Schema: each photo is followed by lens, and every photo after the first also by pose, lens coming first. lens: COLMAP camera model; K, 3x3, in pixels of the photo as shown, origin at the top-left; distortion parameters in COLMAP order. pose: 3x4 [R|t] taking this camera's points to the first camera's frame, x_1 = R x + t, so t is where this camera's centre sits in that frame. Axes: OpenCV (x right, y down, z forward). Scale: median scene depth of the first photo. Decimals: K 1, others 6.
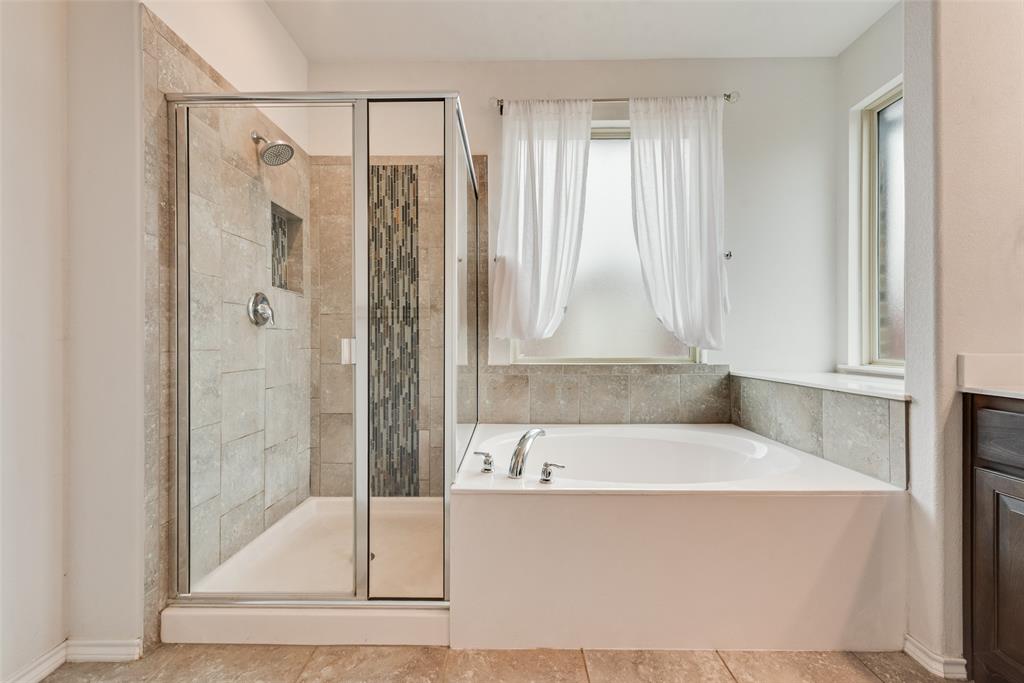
lens RADIAL K [[402.6, 0, 512.4], [0, 402.6, 345.8], [0, 0, 1]] dist [0.011014, -0.002881]
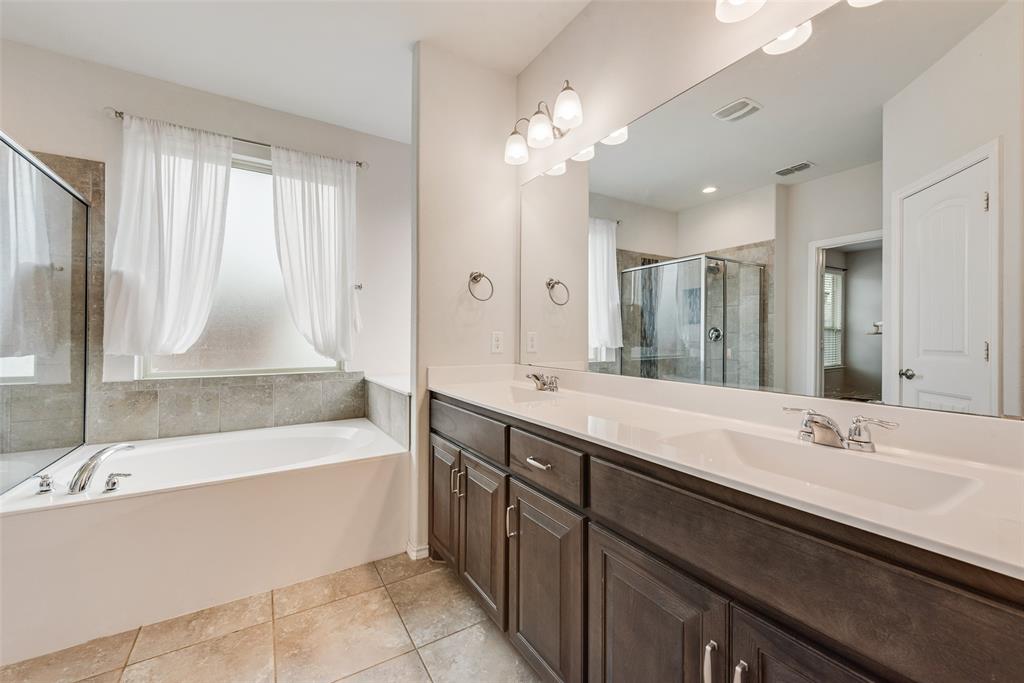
lens RADIAL K [[402.6, 0, 511.1], [0, 402.6, 336.6], [0, 0, 1]] dist [0.011014, -0.002881]
pose [[0.849651, 0.005092, 0.527321, 0.263413], [0.003291, 0.999883, -0.014959, -0.043820], [-0.527336, 0.014445, 0.849534, -0.336871]]
